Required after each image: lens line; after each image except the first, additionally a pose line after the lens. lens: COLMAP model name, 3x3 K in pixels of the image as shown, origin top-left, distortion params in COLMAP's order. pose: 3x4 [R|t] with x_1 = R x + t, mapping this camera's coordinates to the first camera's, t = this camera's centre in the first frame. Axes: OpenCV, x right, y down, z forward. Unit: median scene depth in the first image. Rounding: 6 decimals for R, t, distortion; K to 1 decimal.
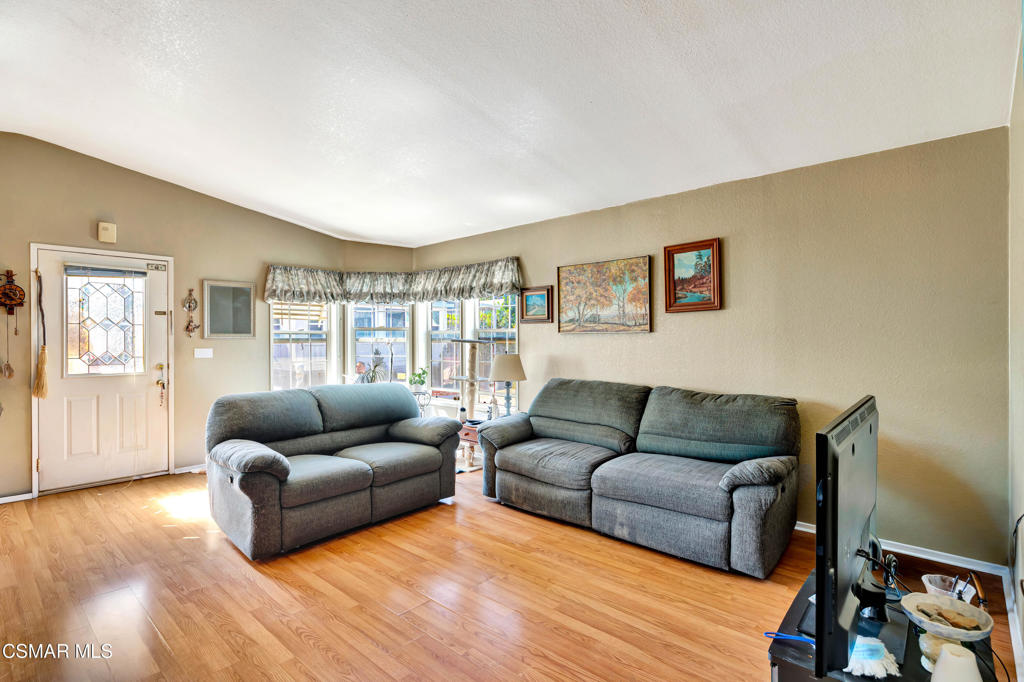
lens RADIAL K [[492.5, 0, 511.4], [0, 492.5, 339.7], [0, 0, 1]] dist [-0.002173, -0.000129]
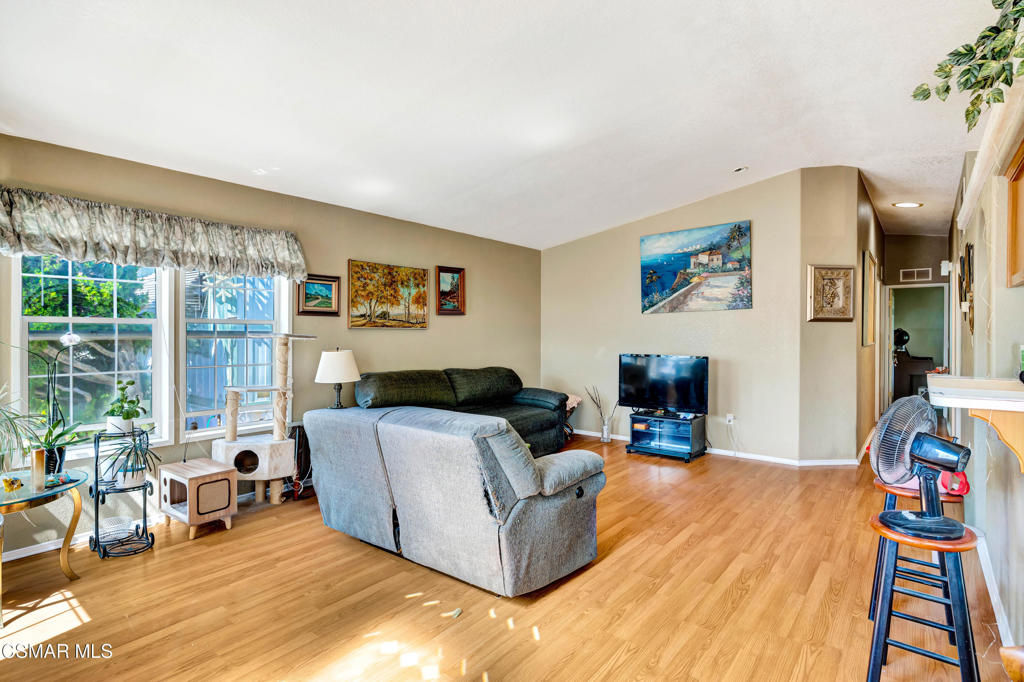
lens RADIAL K [[520.1, 0, 511.4], [0, 520.1, 338.2], [0, 0, 1]] dist [-0.000198, 0.000009]
pose [[-0.062910, -0.003588, 0.998013, -1.036552], [0.000774, 0.999993, 0.003643, 0.003830], [-0.998019, 0.001001, -0.062906, 0.825573]]
